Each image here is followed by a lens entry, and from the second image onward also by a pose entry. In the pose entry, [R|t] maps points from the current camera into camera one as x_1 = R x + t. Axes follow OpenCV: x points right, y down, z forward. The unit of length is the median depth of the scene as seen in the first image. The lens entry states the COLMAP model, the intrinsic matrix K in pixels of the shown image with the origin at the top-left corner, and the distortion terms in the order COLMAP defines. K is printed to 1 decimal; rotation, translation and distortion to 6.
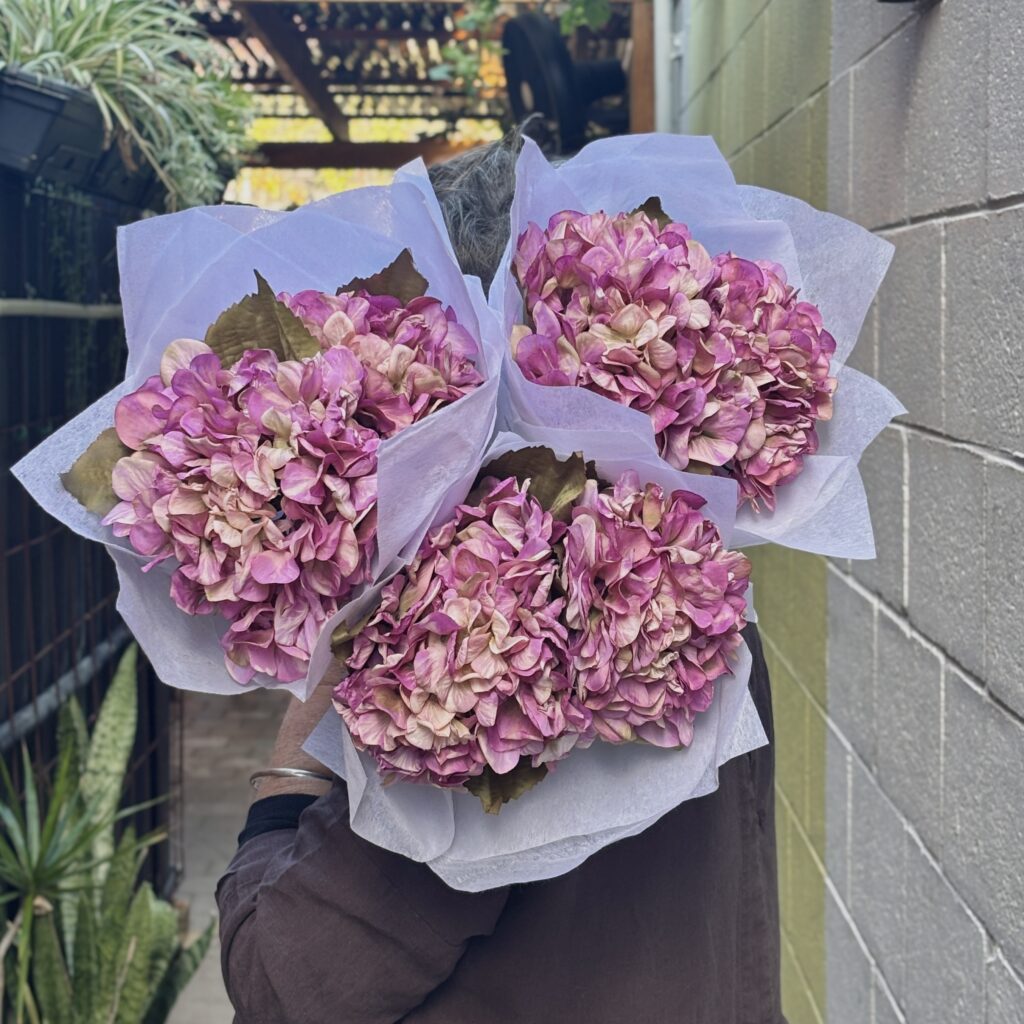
lens RADIAL K [[2602.0, 0, 512.0], [0, 2602.0, 512.0], [0, 0, 1]] dist [0.257541, 0.707985]
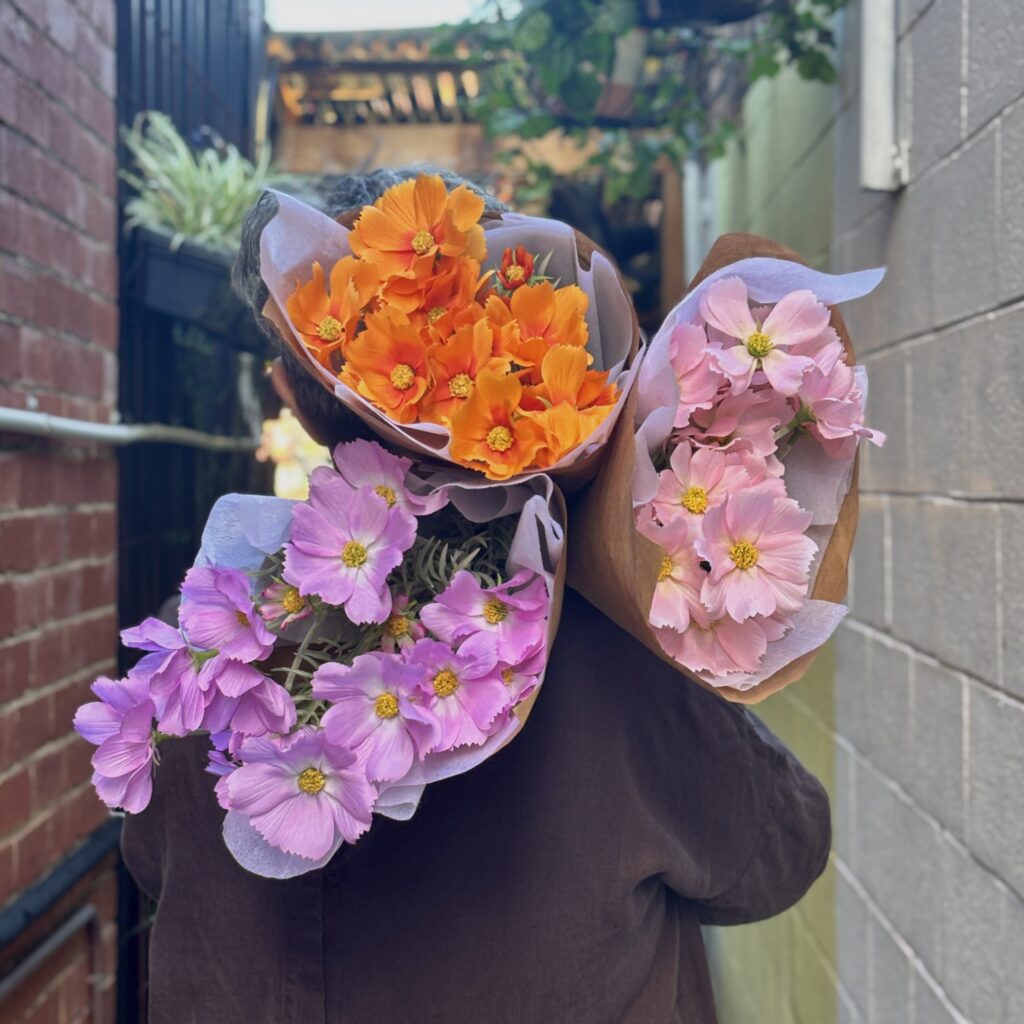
lens RADIAL K [[2602.0, 0, 512.0], [0, 2602.0, 512.0], [0, 0, 1]] dist [0.257541, 0.707985]
pose [[0.999941, -0.004427, -0.009871, -0.017584], [0.003835, 0.998238, -0.059211, 0.031060], [0.010116, 0.059170, 0.998197, -0.201223]]
